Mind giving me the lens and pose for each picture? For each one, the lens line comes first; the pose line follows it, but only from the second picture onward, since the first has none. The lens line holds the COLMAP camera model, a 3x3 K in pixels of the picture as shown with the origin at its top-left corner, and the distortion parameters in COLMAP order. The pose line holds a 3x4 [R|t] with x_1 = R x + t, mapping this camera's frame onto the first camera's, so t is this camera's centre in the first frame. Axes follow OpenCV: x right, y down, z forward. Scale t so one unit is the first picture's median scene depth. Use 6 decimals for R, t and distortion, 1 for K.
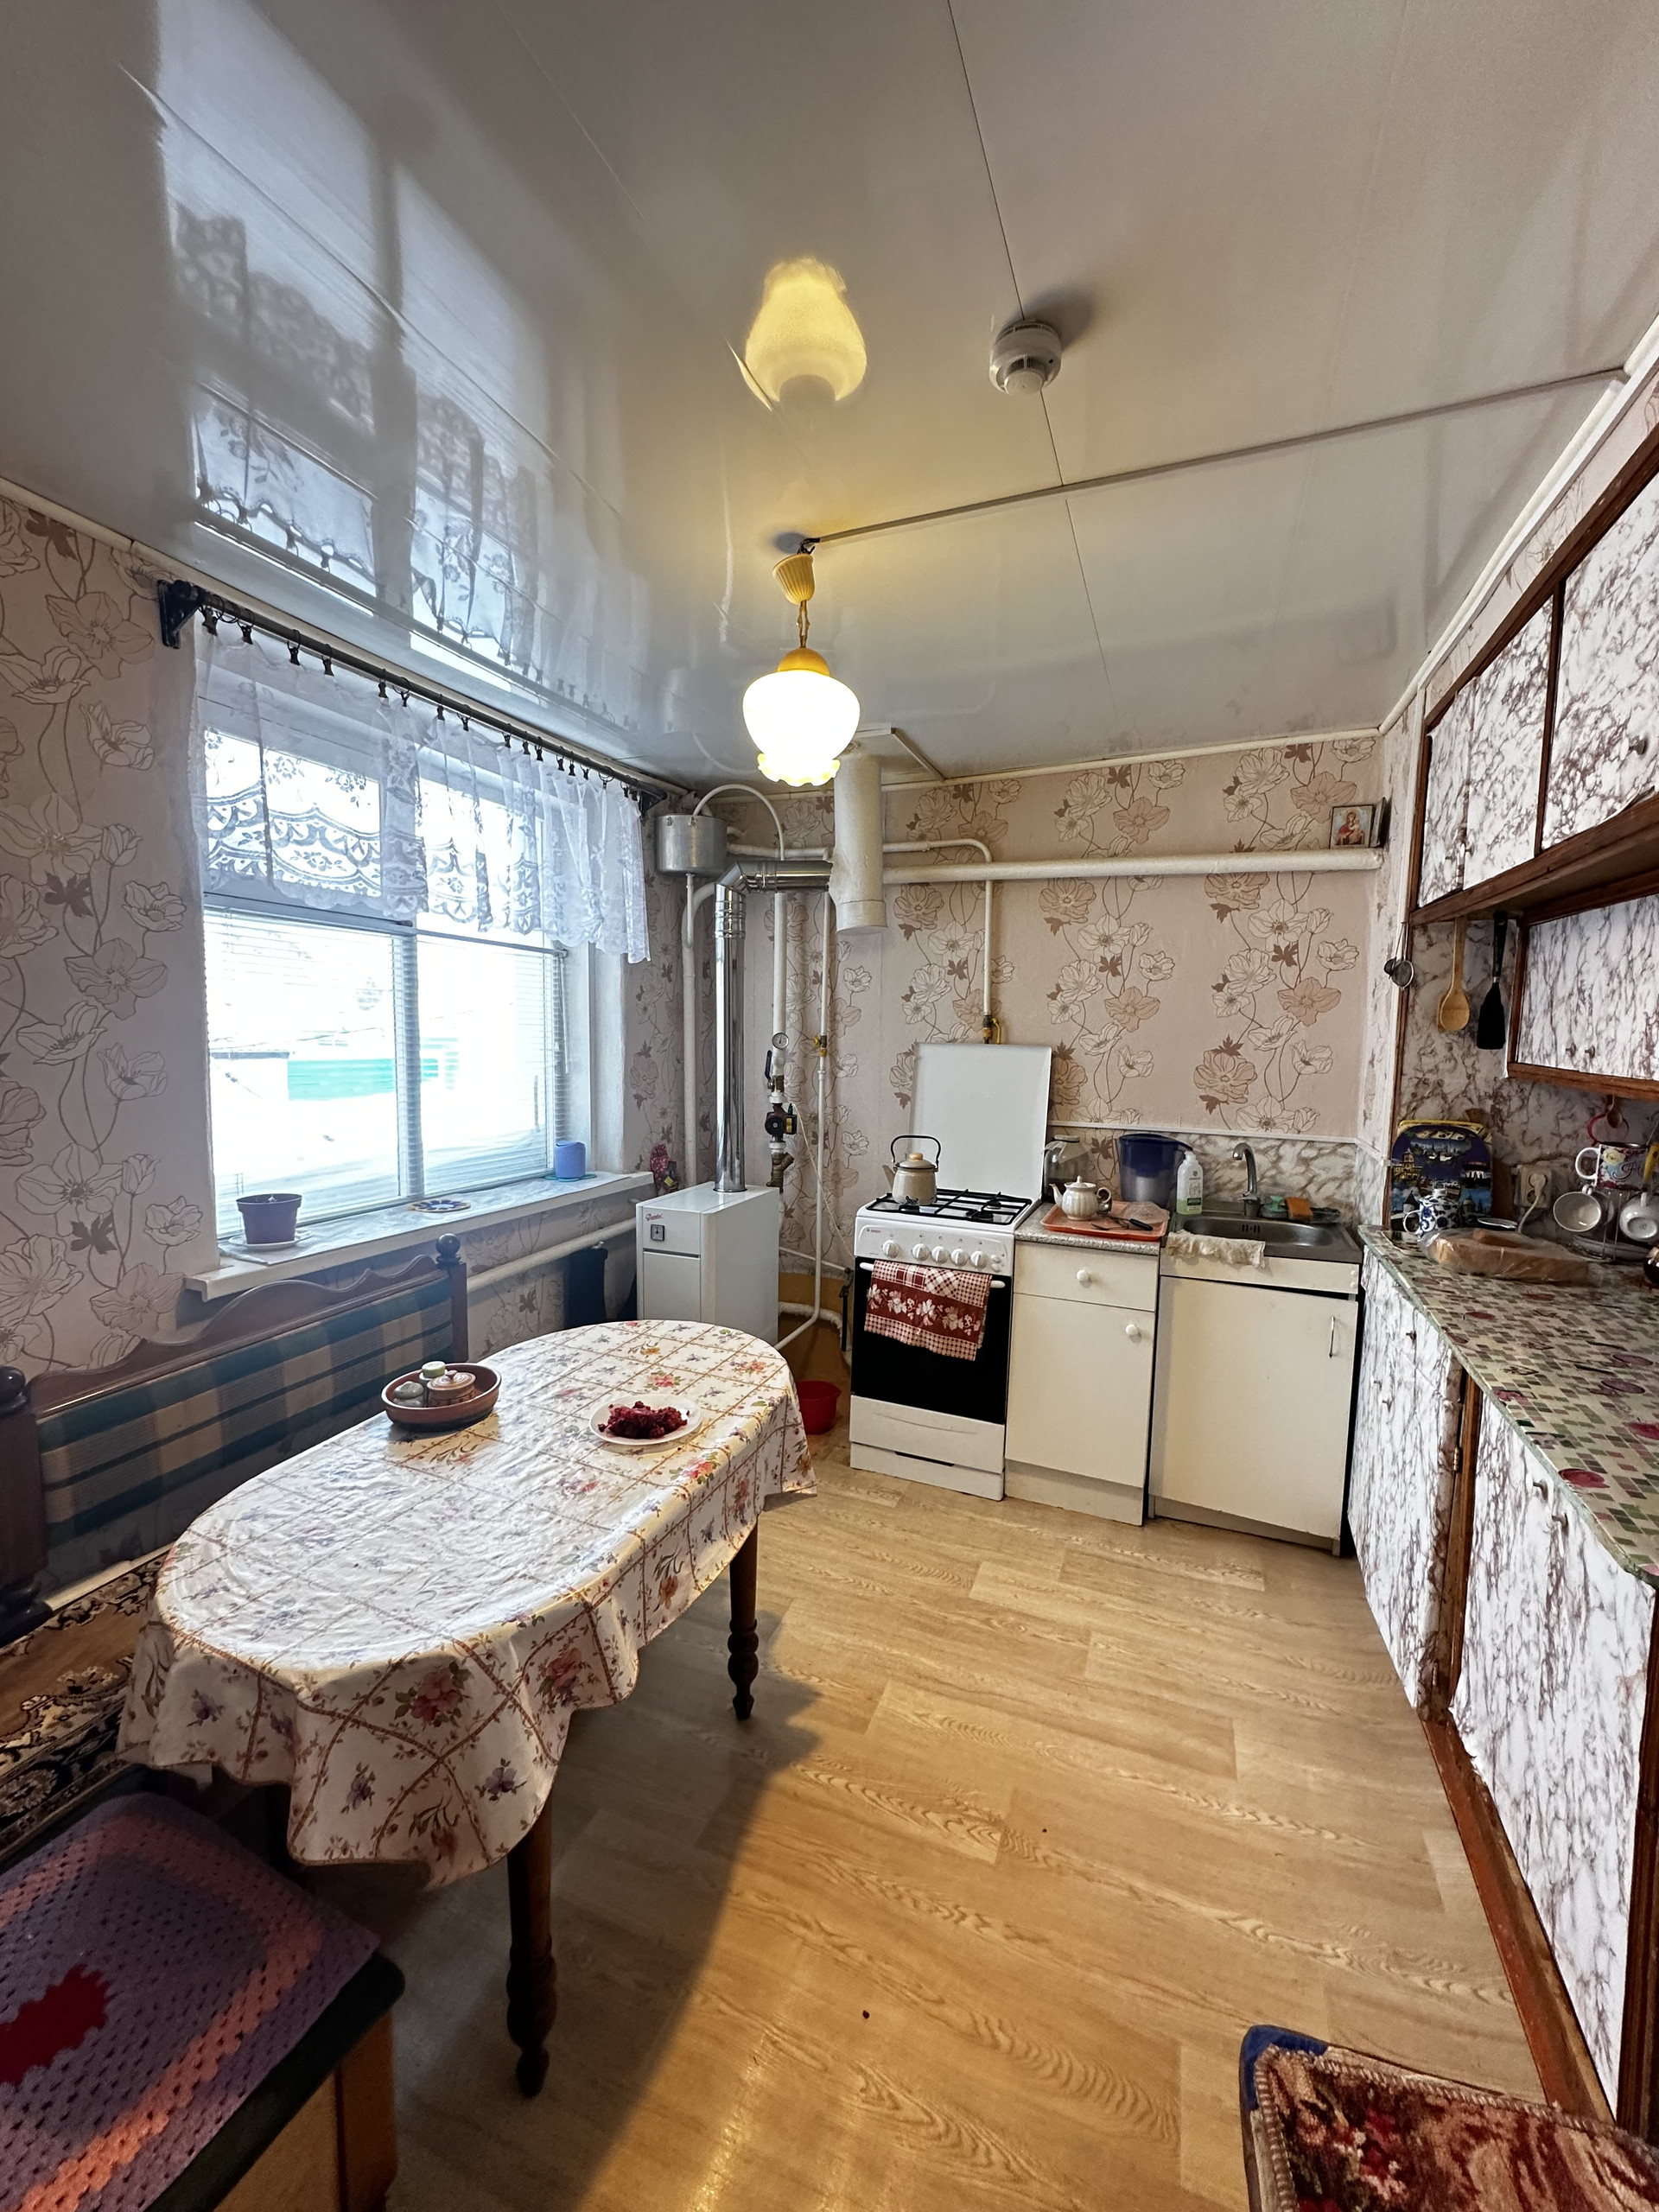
lens RADIAL K [[879.4, 0, 829.9], [0, 879.4, 1107.6], [0, 0, 1]] dist [-0.003851, 0.000470]
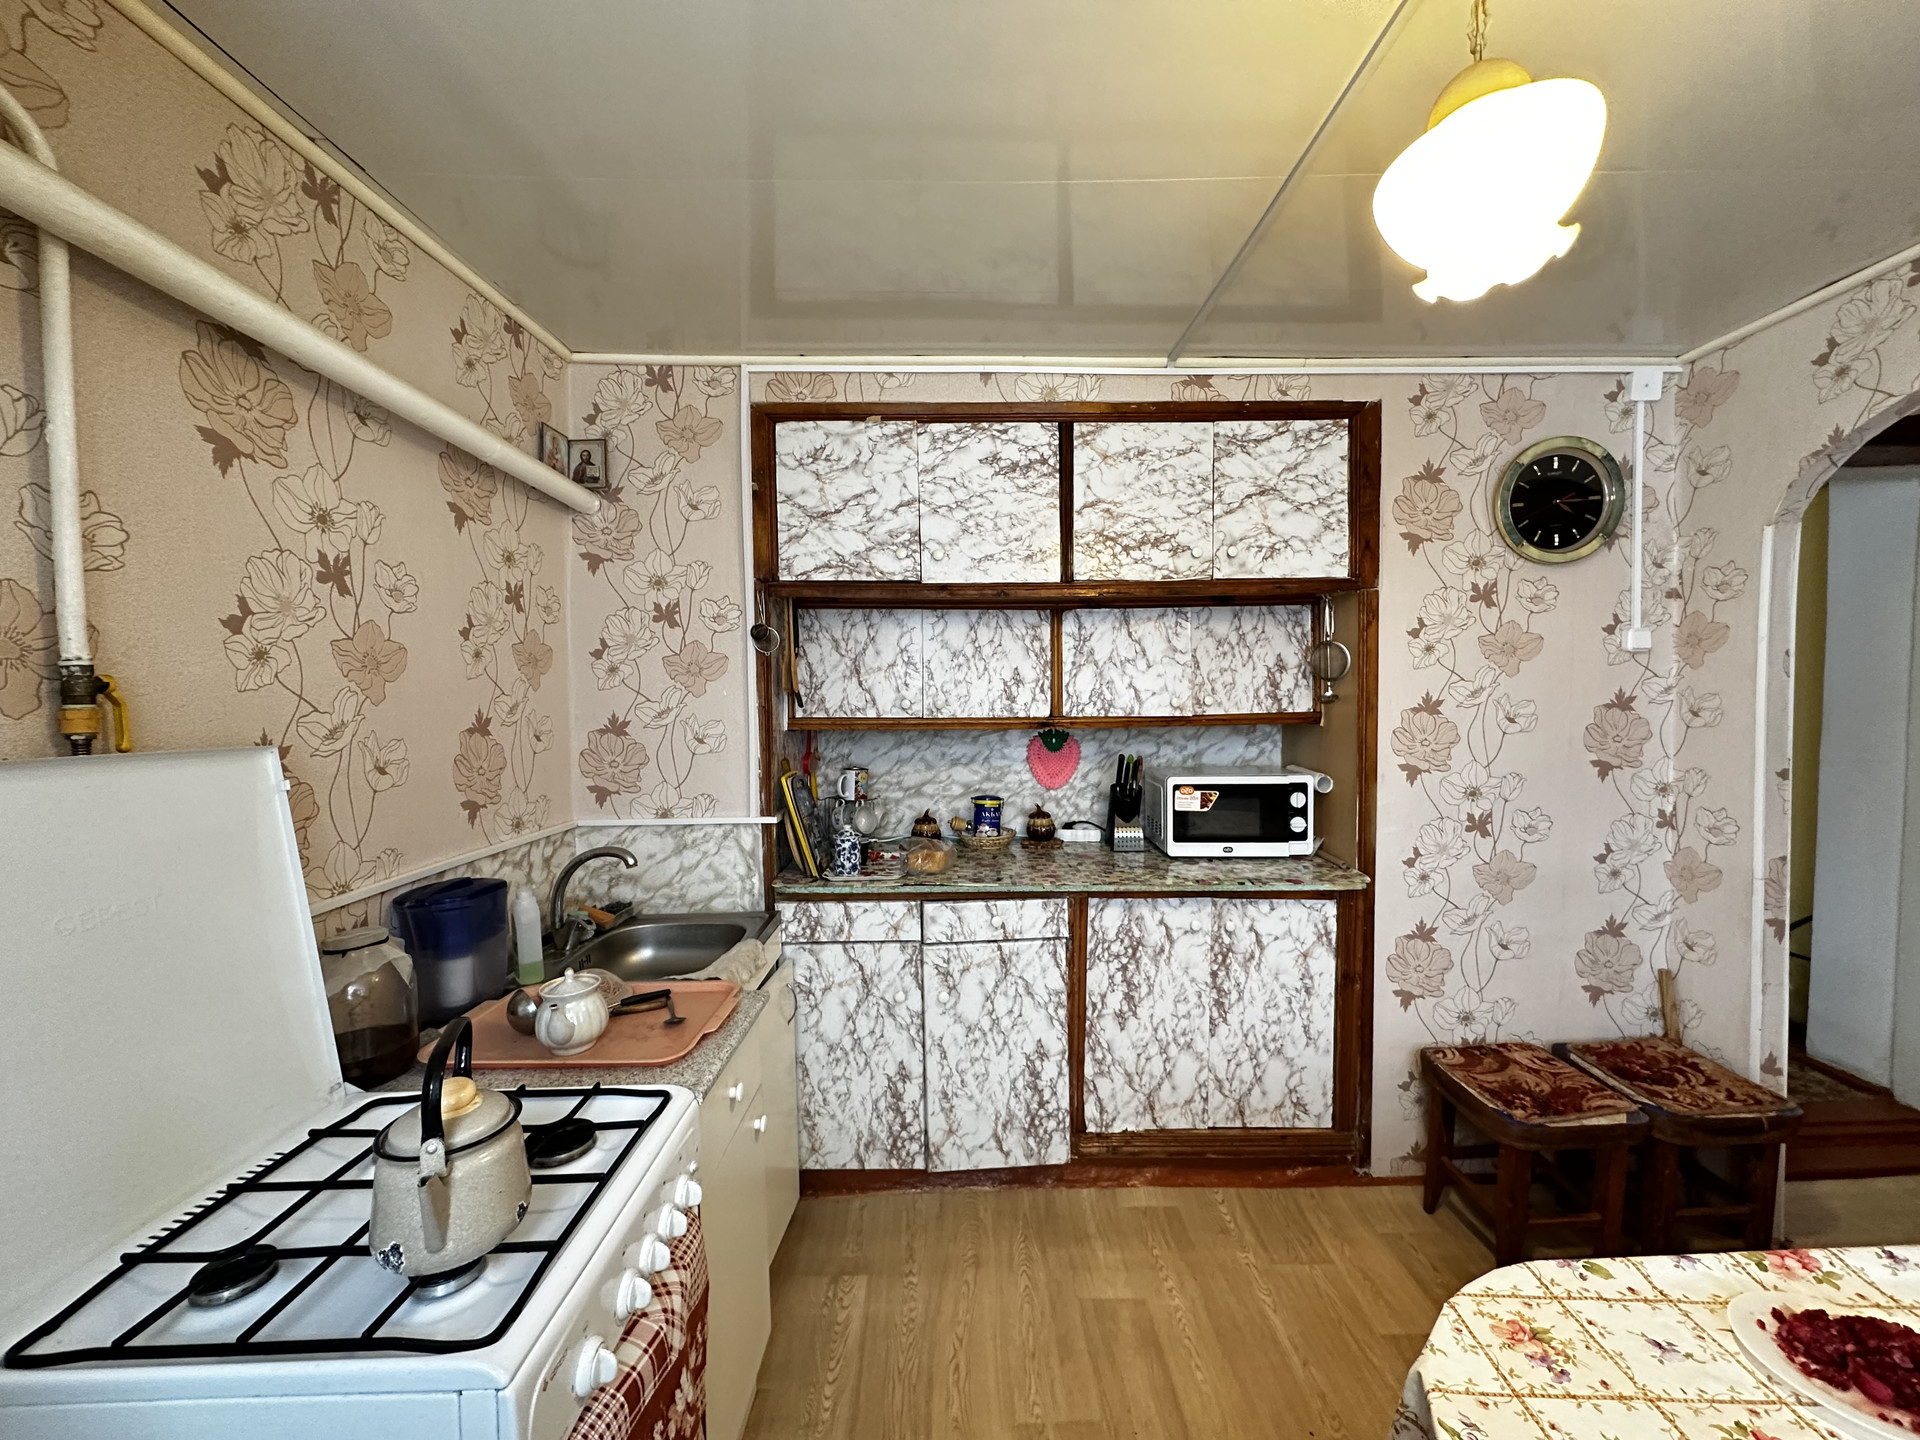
lens RADIAL K [[766.8, 0, 960.0], [0, 766.8, 720.0], [0, 0, 1]] dist [-0.003648, 0.001006]
pose [[-0.386958, -0.041009, 0.921185, -0.357651], [0.092886, 0.992196, 0.083188, -0.138309], [-0.917407, 0.117756, -0.380129, 1.422904]]
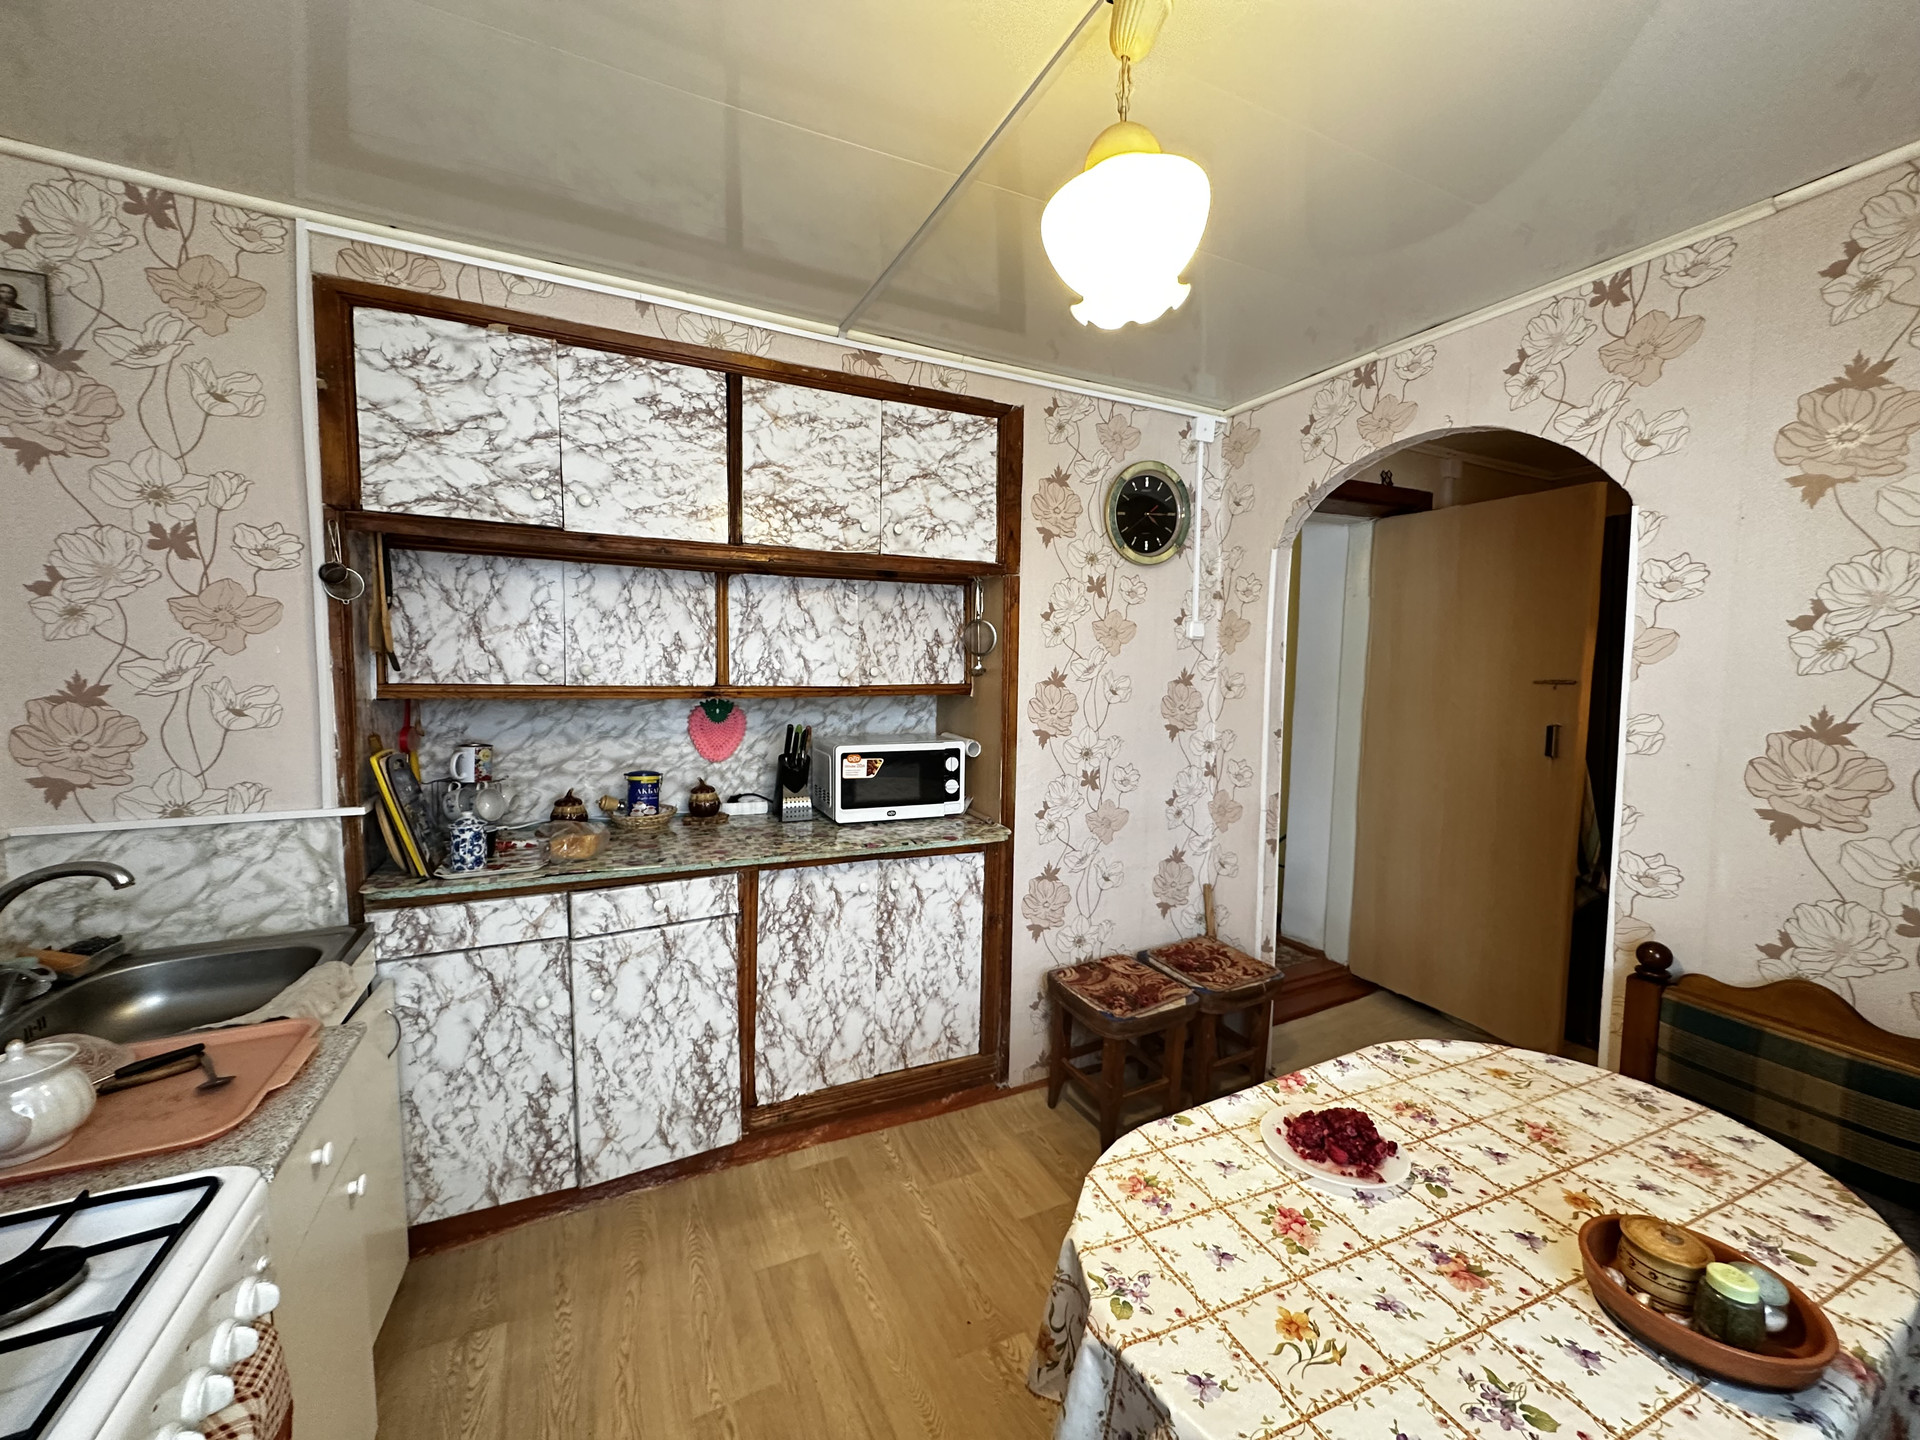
lens RADIAL K [[766.8, 0, 960.0], [0, 766.8, 720.0], [0, 0, 1]] dist [-0.003648, 0.001006]
pose [[-0.746856, -0.070172, 0.661273, -0.334000], [0.040450, 0.987782, 0.150504, -0.136814], [-0.663755, 0.139153, -0.734892, 1.442183]]
